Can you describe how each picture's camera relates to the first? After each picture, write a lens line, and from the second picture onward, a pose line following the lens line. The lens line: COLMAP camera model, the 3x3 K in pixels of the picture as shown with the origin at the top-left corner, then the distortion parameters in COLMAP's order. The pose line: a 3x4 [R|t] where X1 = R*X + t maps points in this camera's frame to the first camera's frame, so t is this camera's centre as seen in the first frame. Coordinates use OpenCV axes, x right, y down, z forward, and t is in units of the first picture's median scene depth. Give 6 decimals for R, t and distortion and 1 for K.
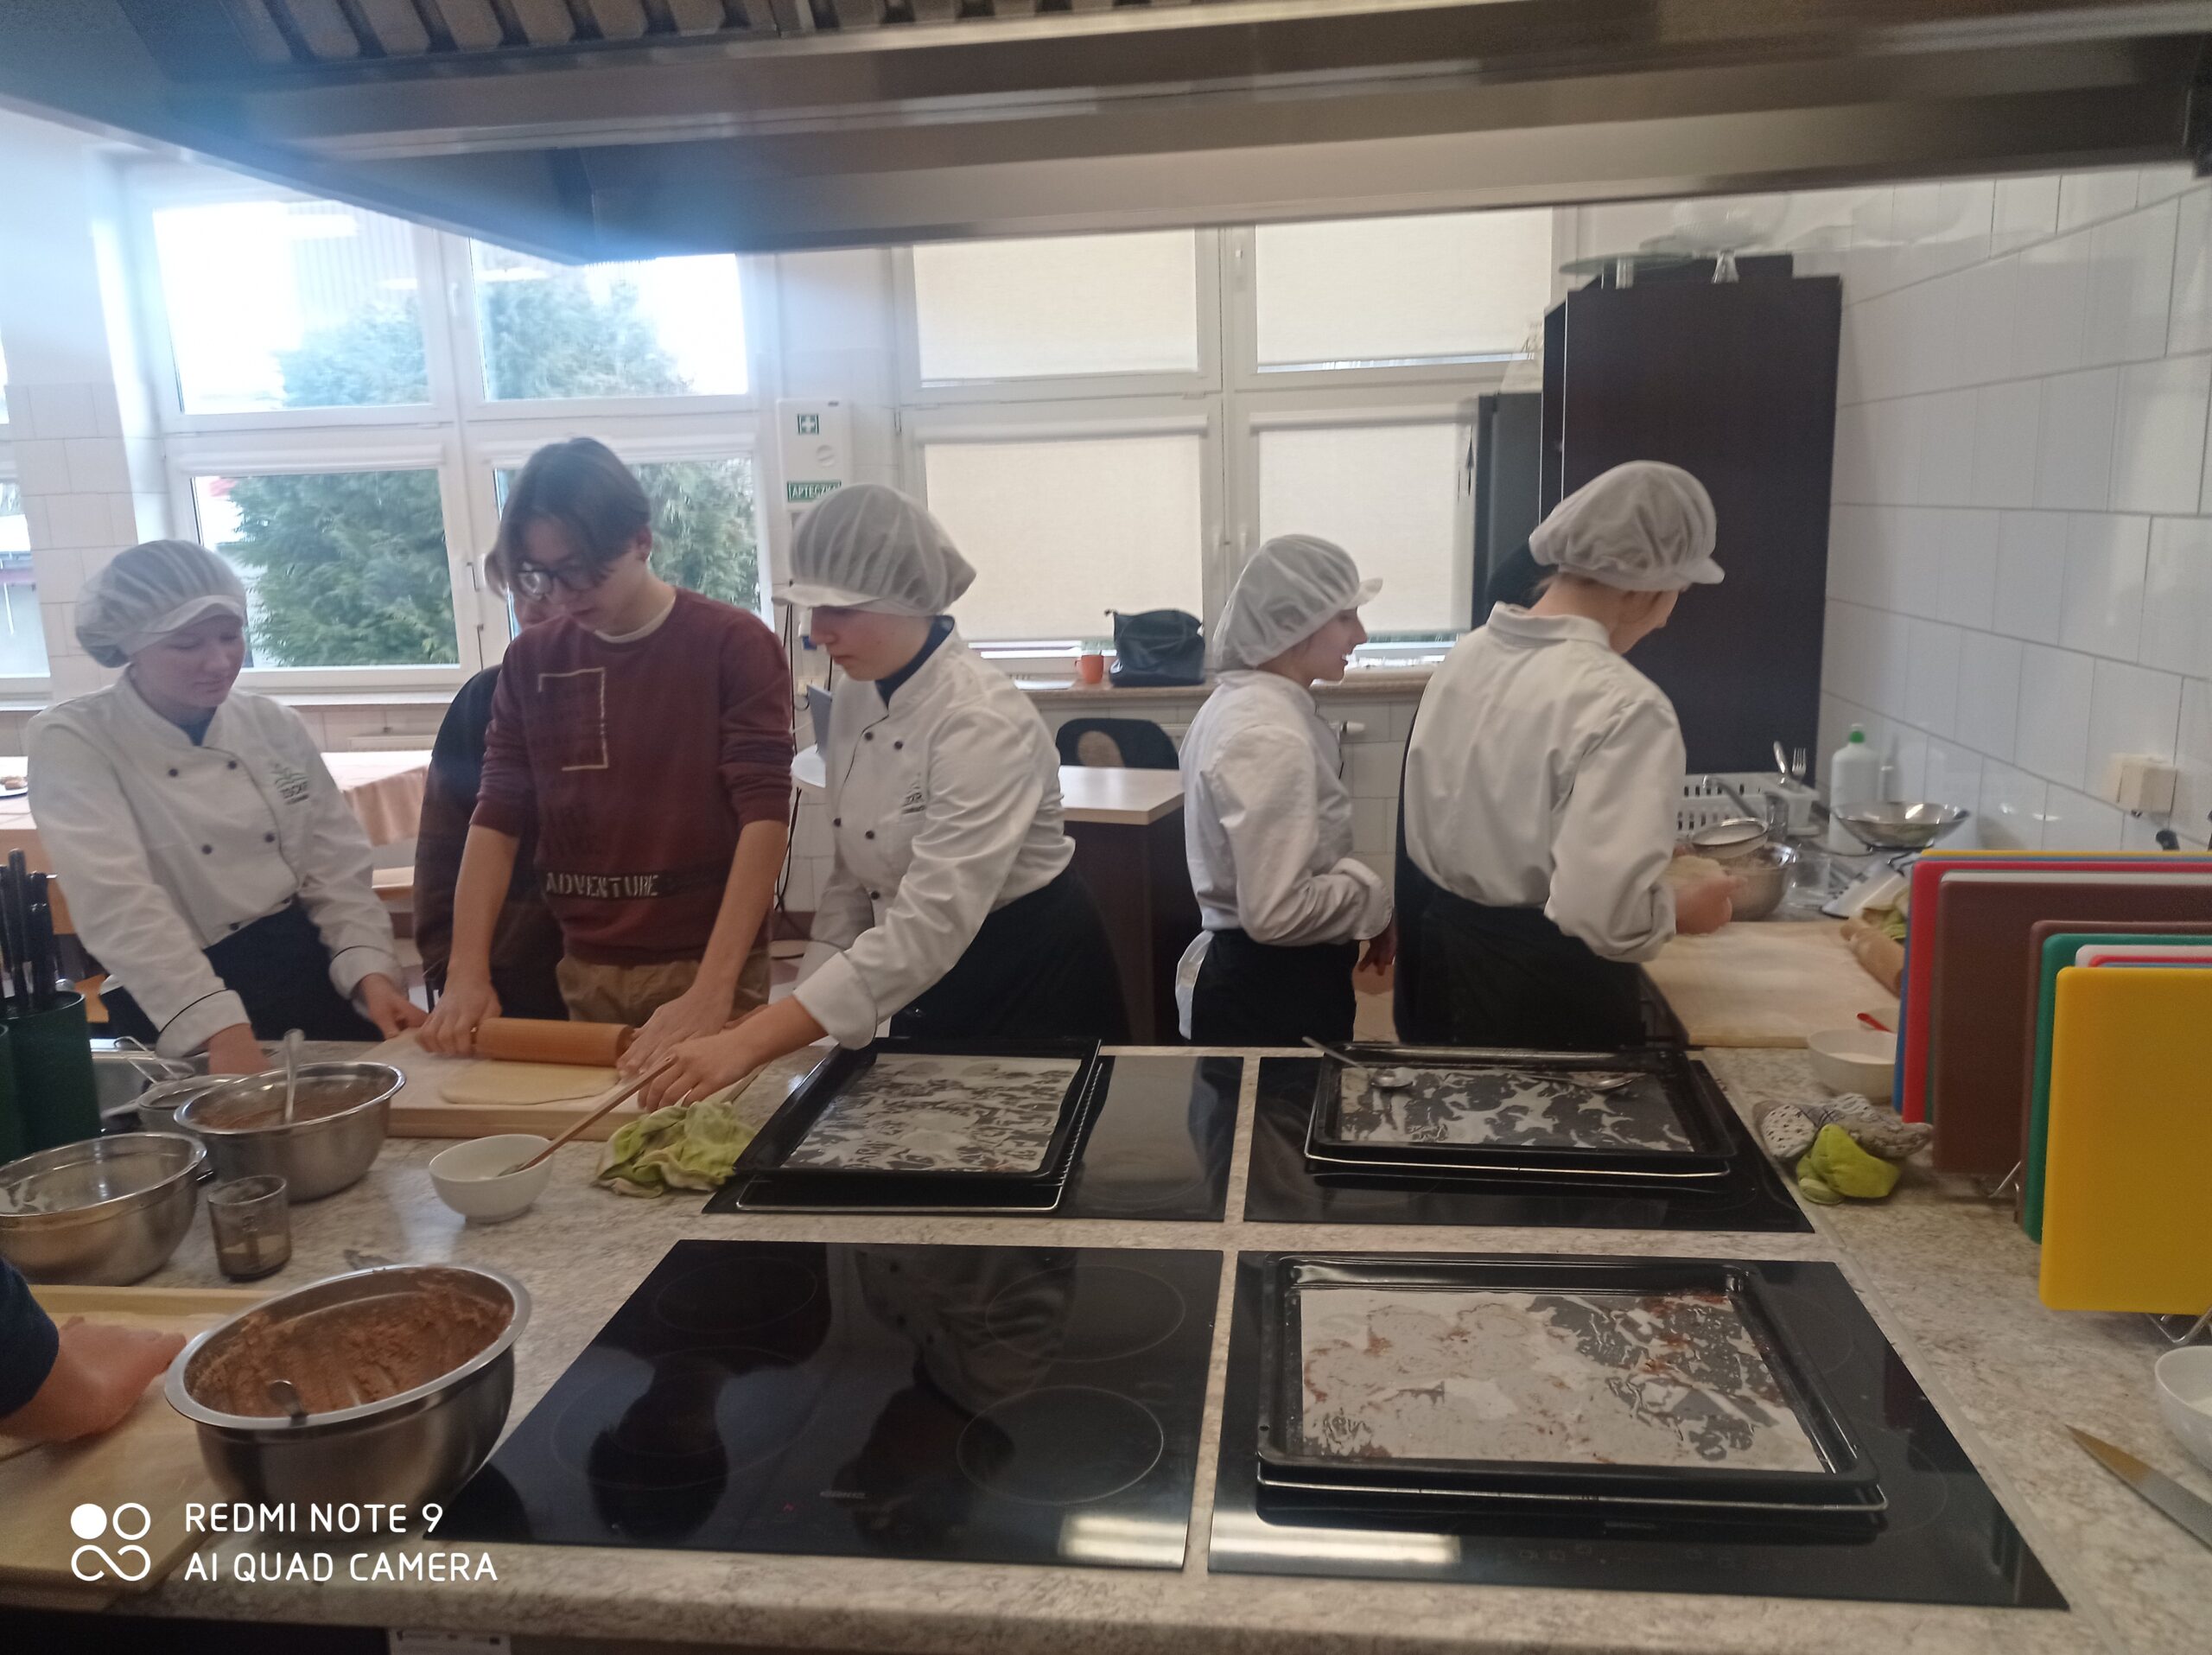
lens RADIAL K [[1654.7, 0, 1108.3], [0, 1654.7, 846.9], [0, 0, 1]] dist [0.013280, -0.021587]
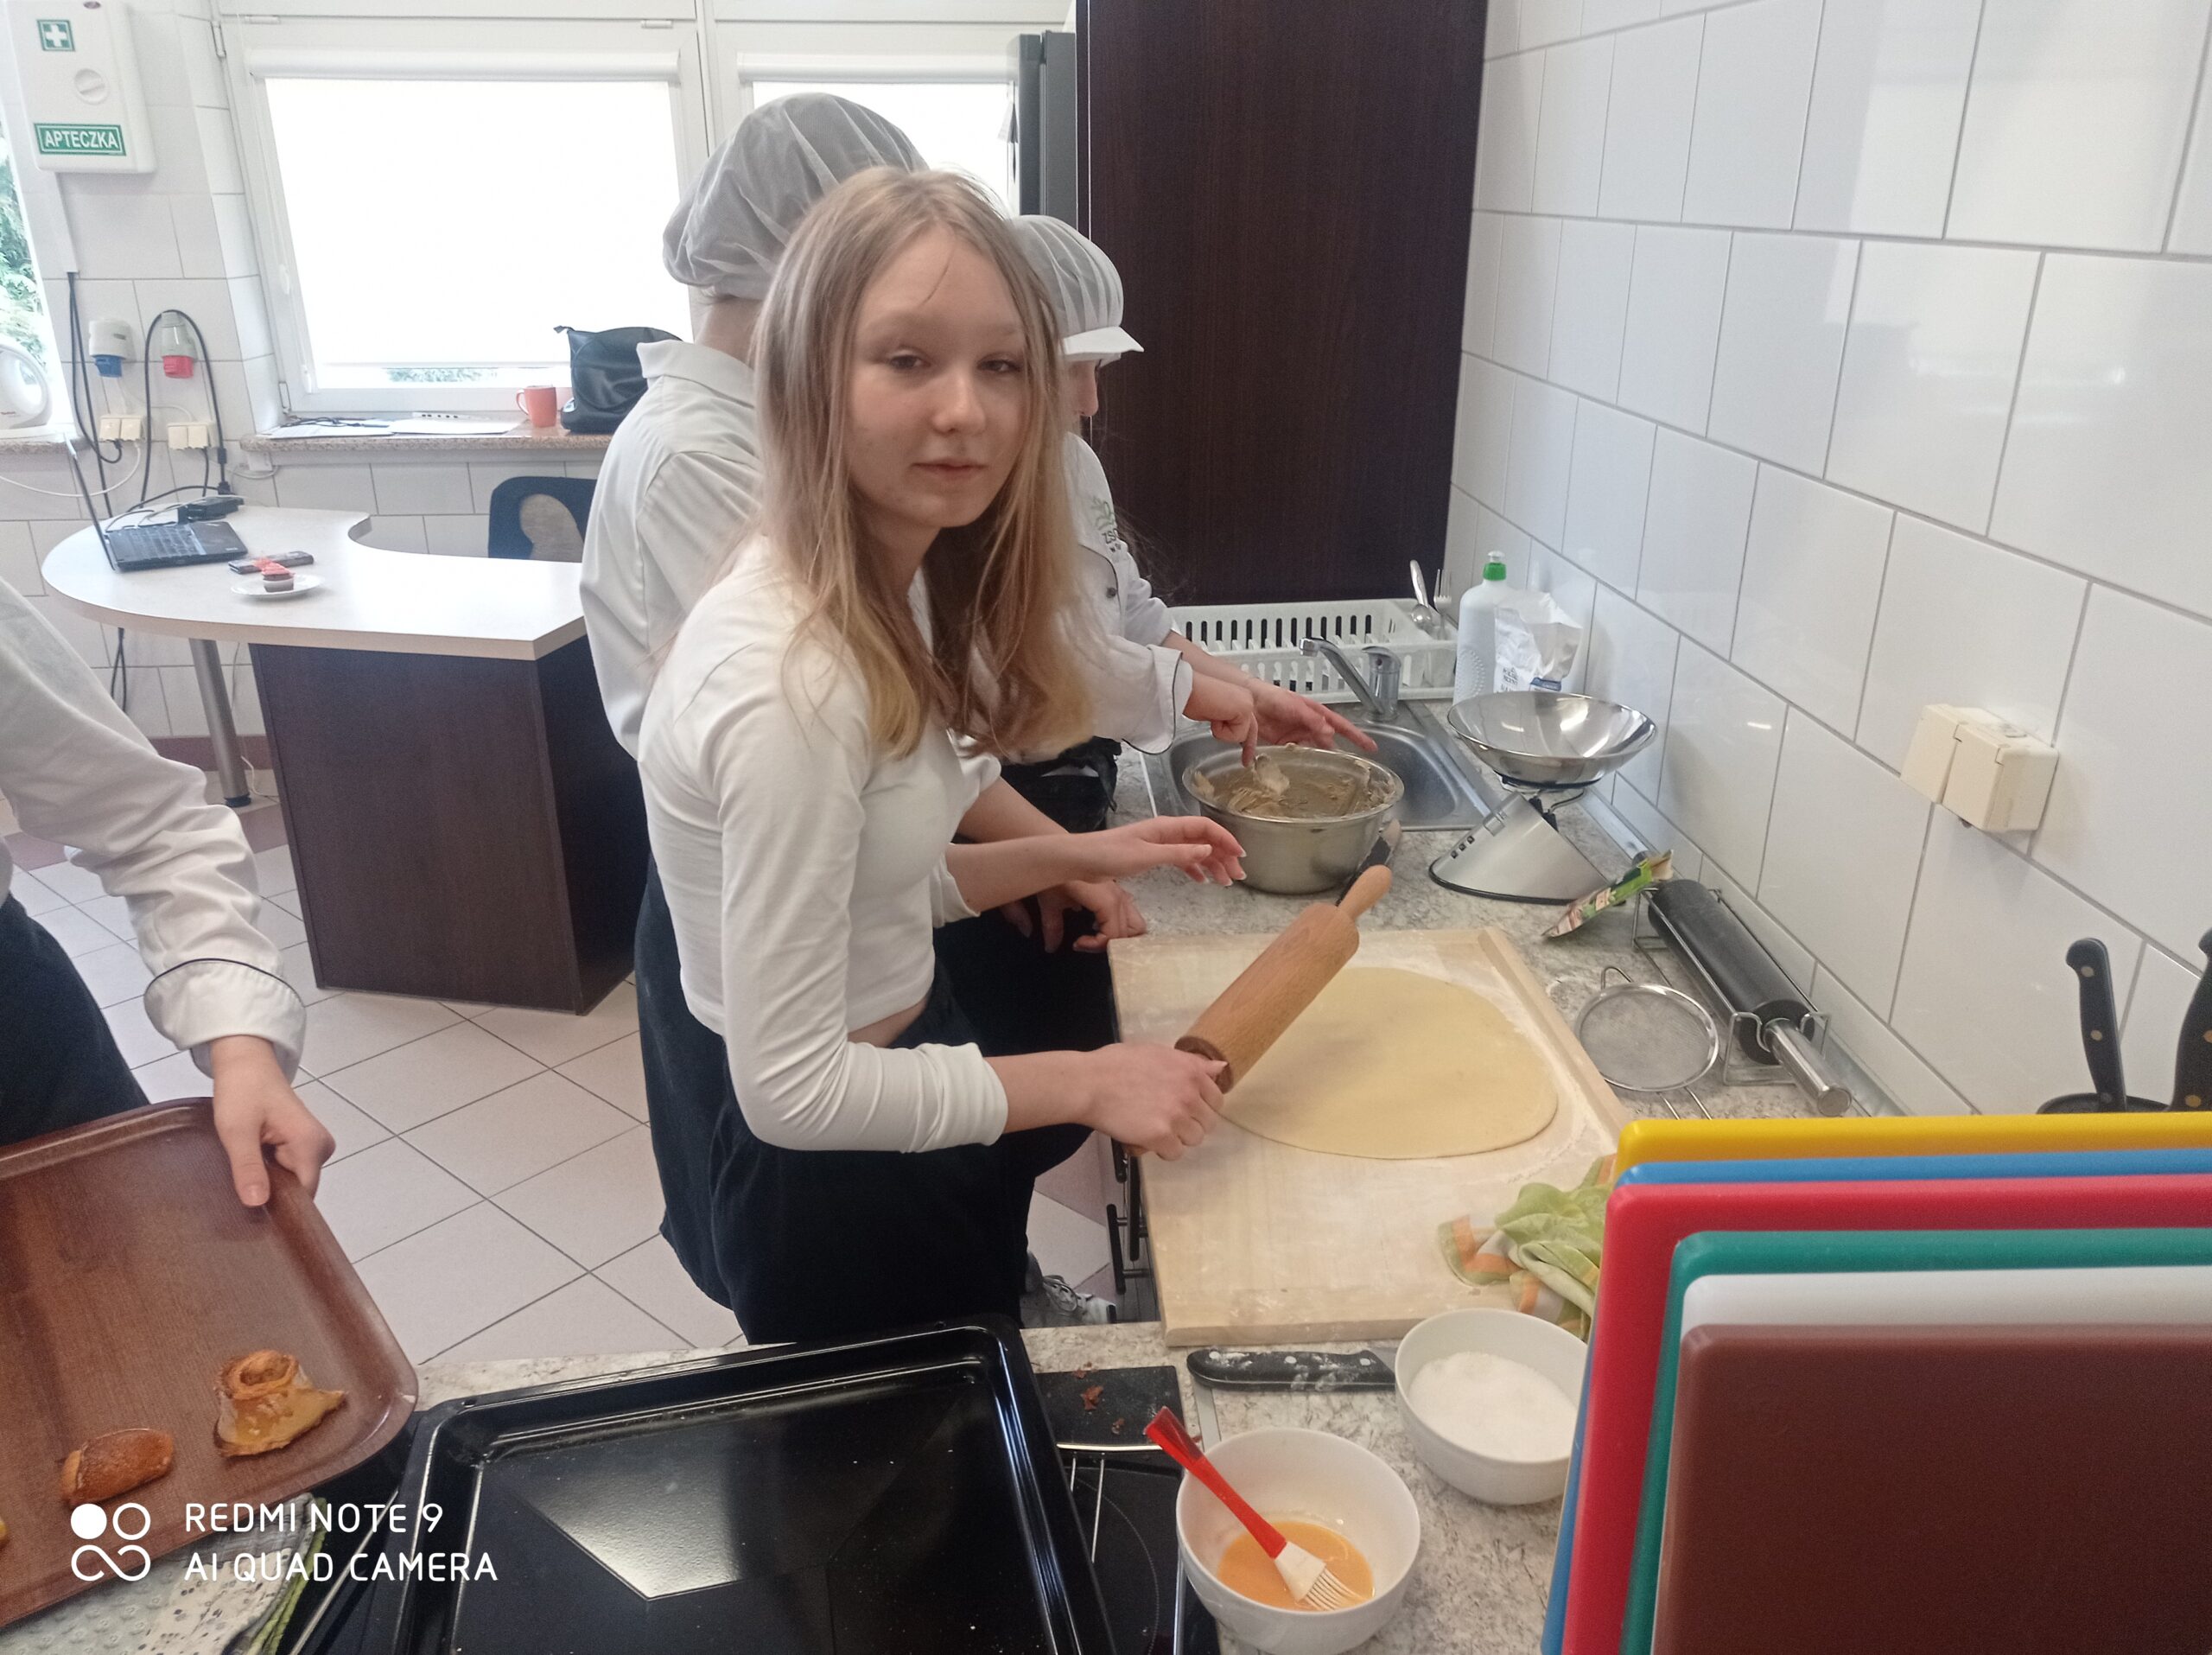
lens RADIAL K [[1654.7, 0, 1113.1], [0, 1654.7, 818.2], [0, 0, 1]] dist [0.013280, -0.021587]
pose [[0.979908, -0.037449, 0.195903, 0.096252], [0.006205, 0.987464, 0.157725, -0.044005], [-0.199354, -0.153340, 0.967856, 0.213882]]
